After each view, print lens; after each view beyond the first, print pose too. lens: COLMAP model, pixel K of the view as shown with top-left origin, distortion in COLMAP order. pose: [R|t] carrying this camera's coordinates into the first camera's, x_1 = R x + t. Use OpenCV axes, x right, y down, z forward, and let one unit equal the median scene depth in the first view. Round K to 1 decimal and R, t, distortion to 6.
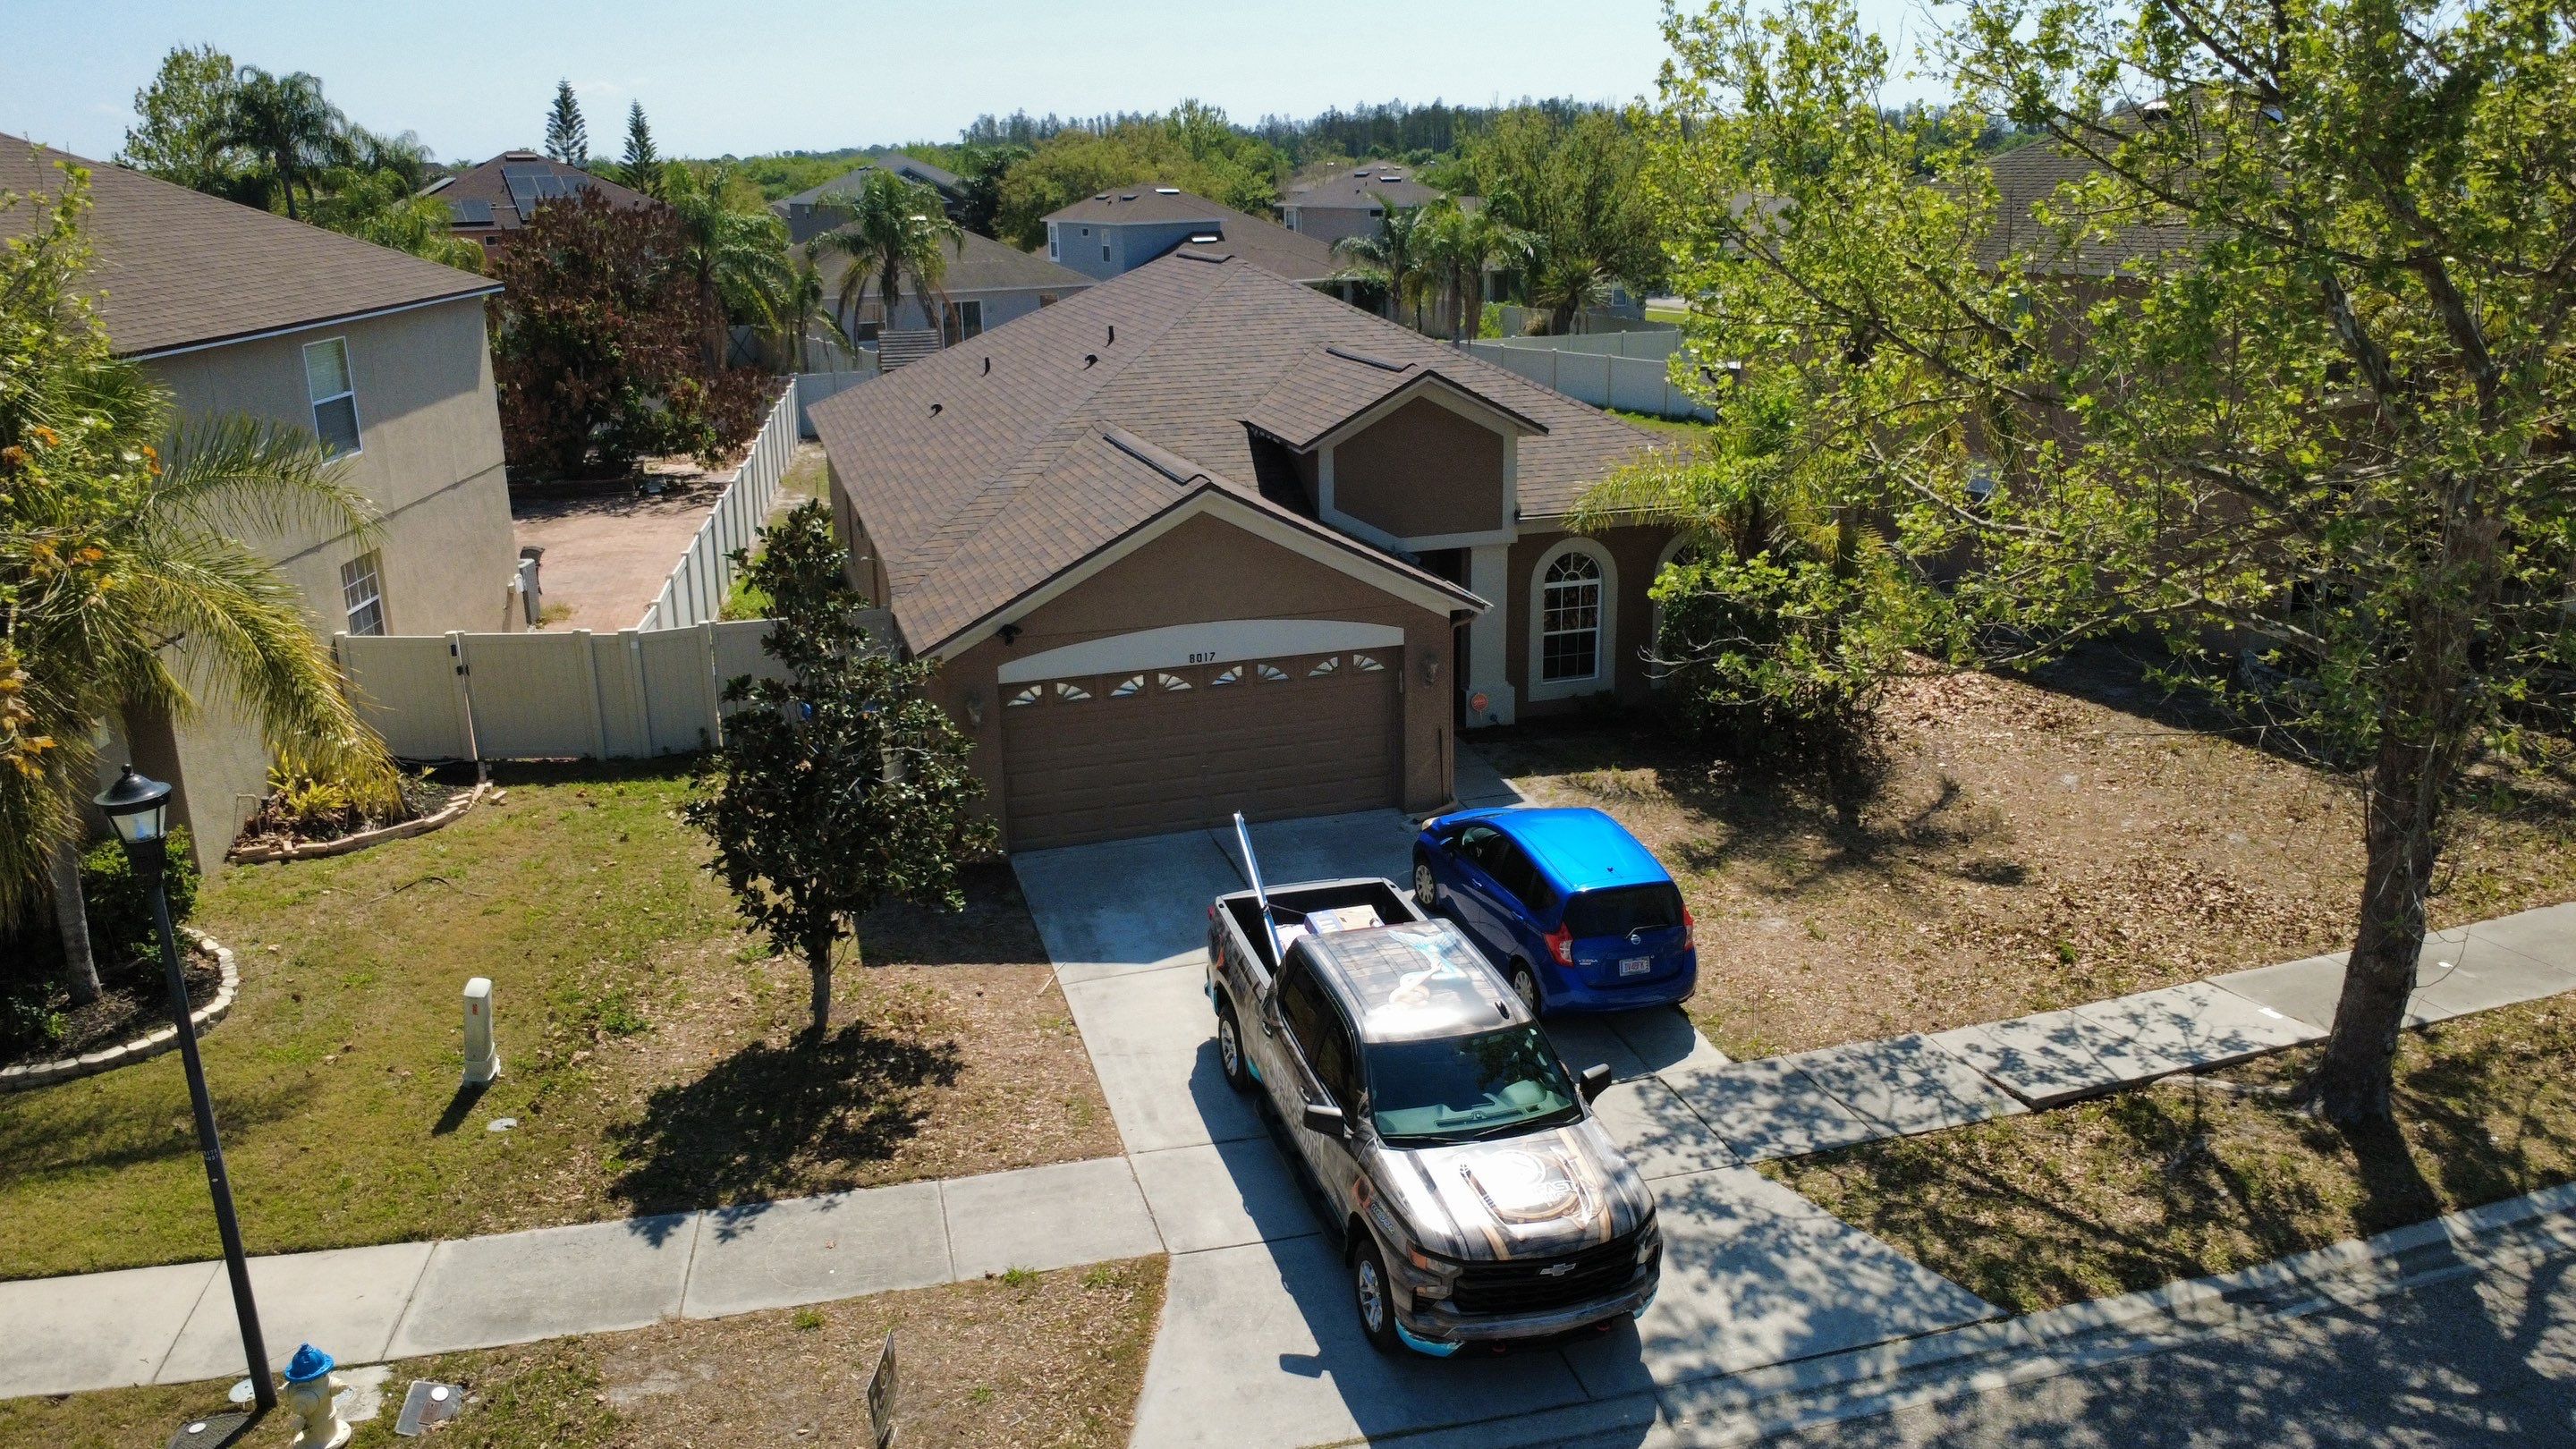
lens RADIAL K [[1860.4, 0, 1284.9], [0, 1860.4, 721.0], [0, 0, 1]] dist [0.002764, -0.006172]
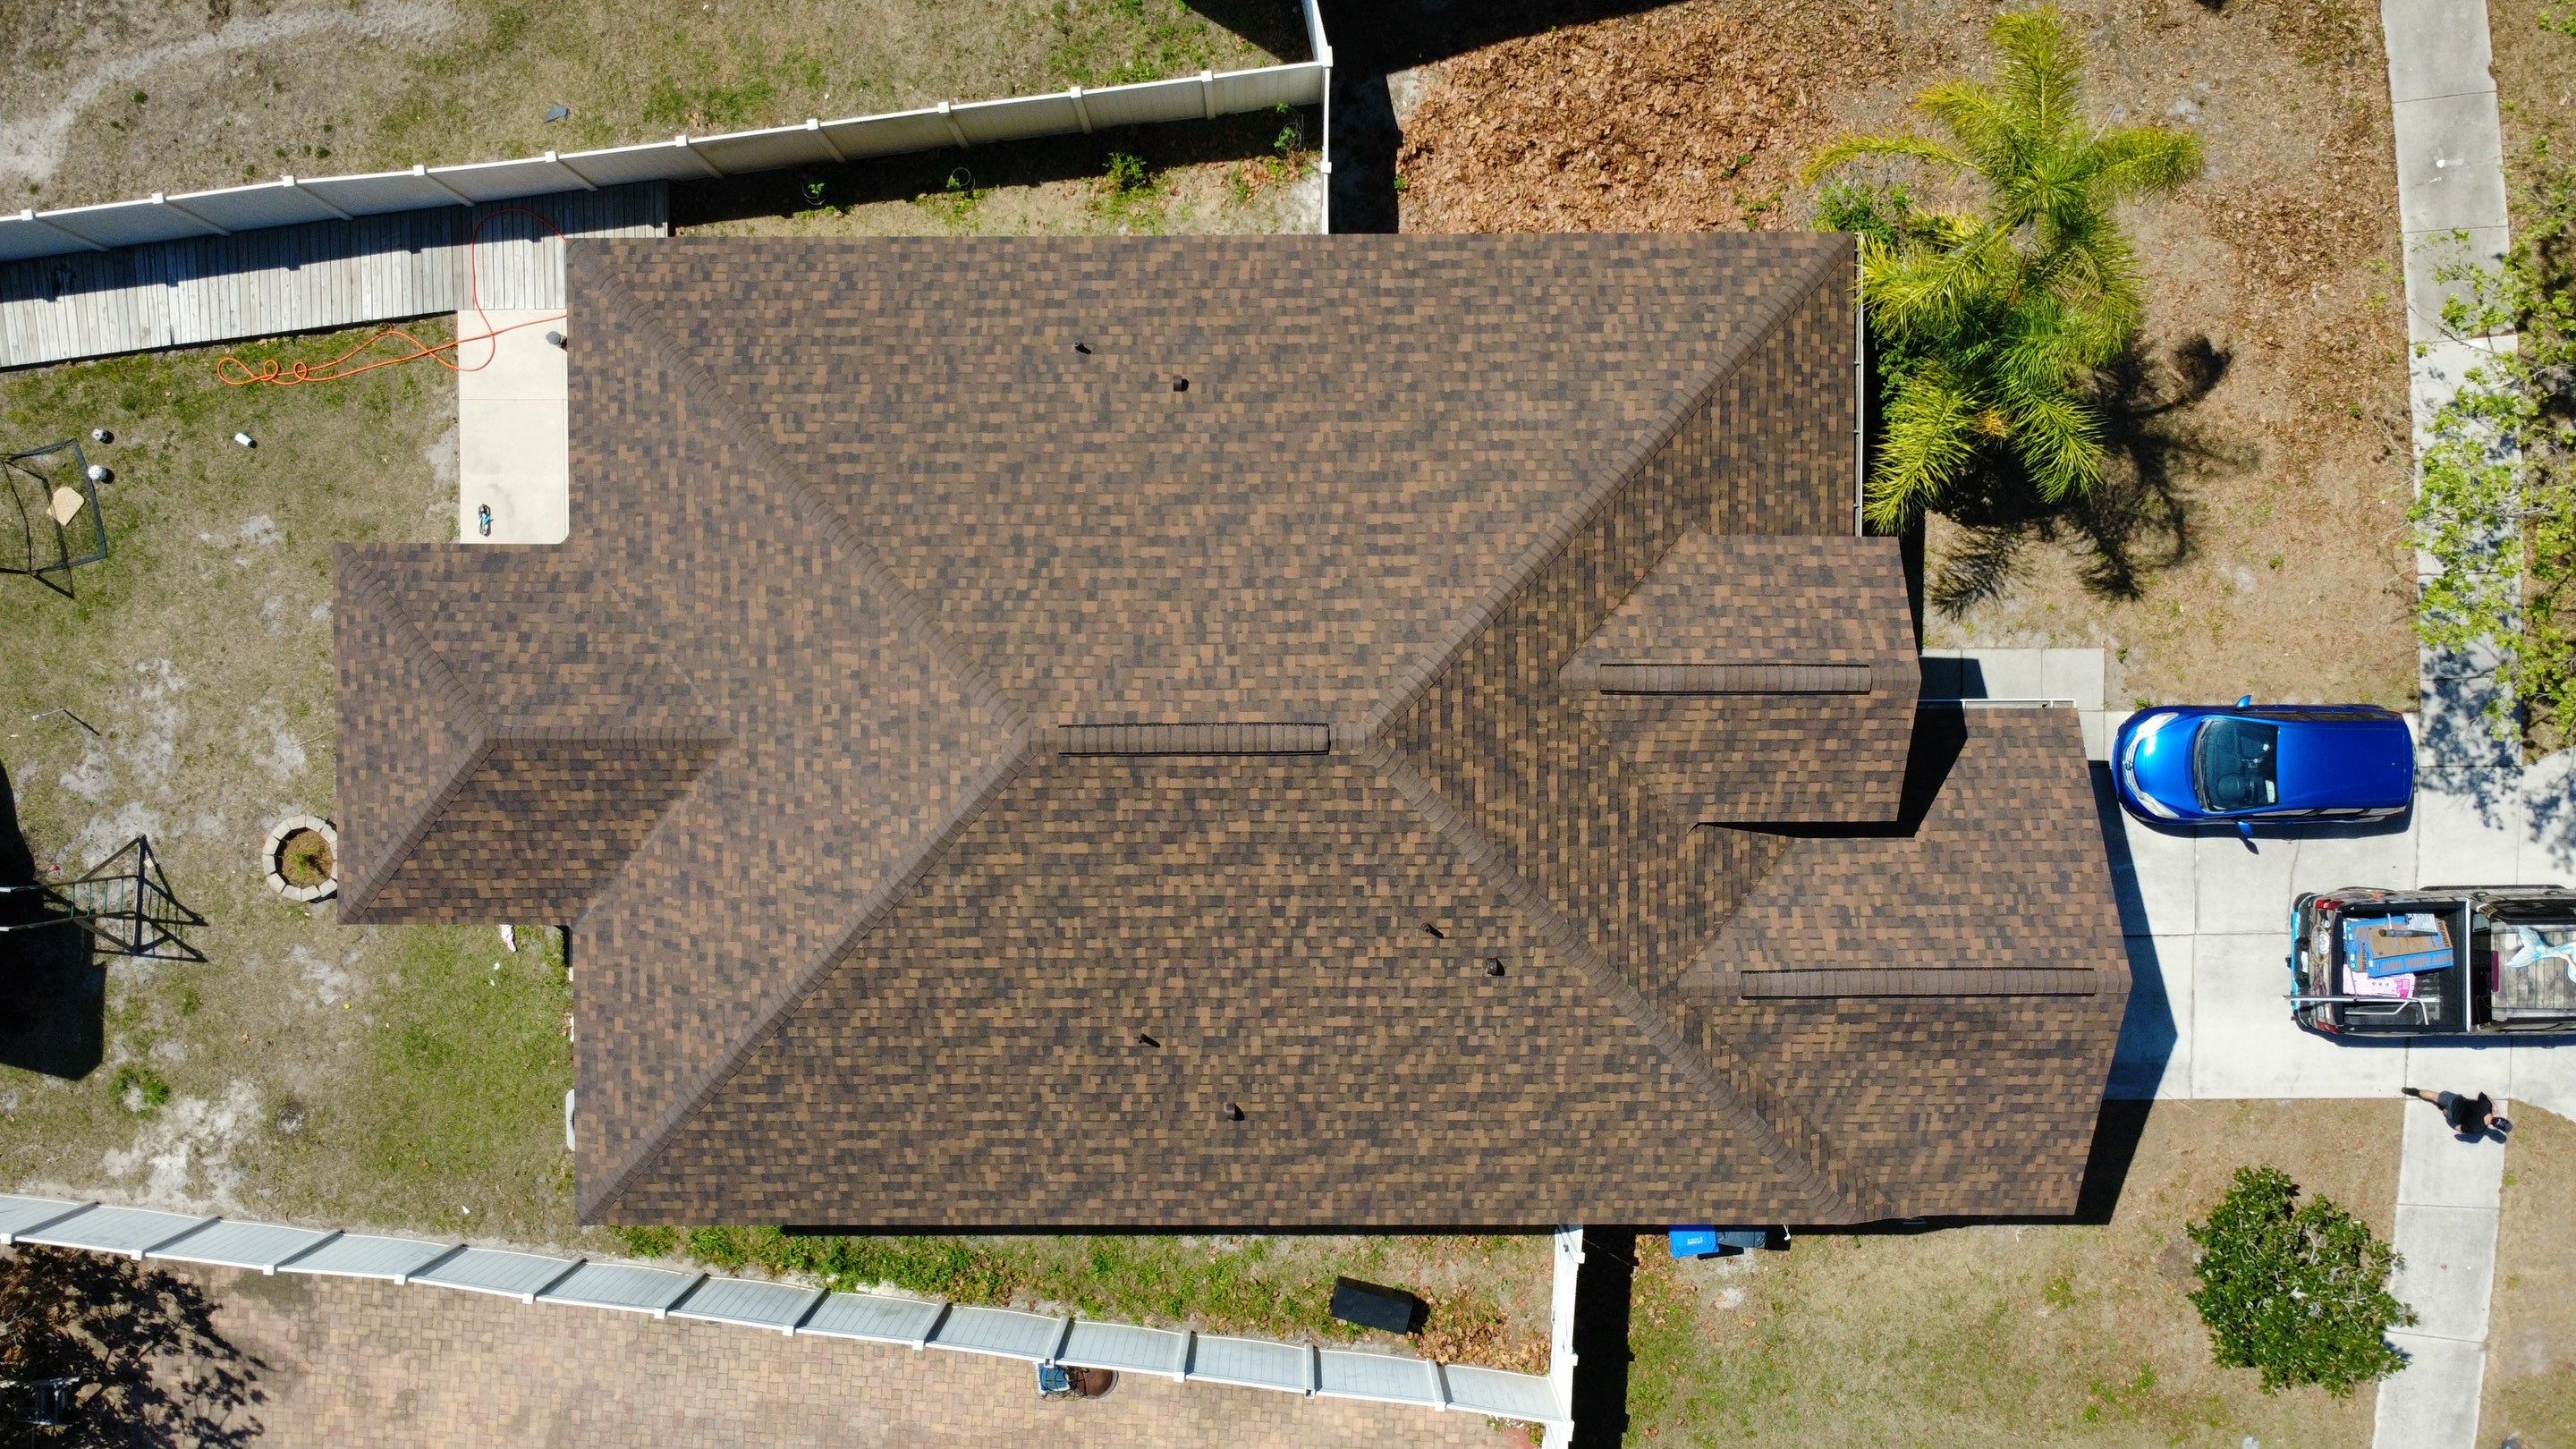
lens RADIAL K [[1861.9, 0, 1283.2], [0, 1861.9, 719.4], [0, 0, 1]] dist [0.001866, 0.000528]
pose [[0.292300, -0.956324, -0.002026, -0.045272], [0.278465, 0.083085, 0.956846, -1.678931], [-0.914887, -0.280251, 0.290589, 1.482293]]
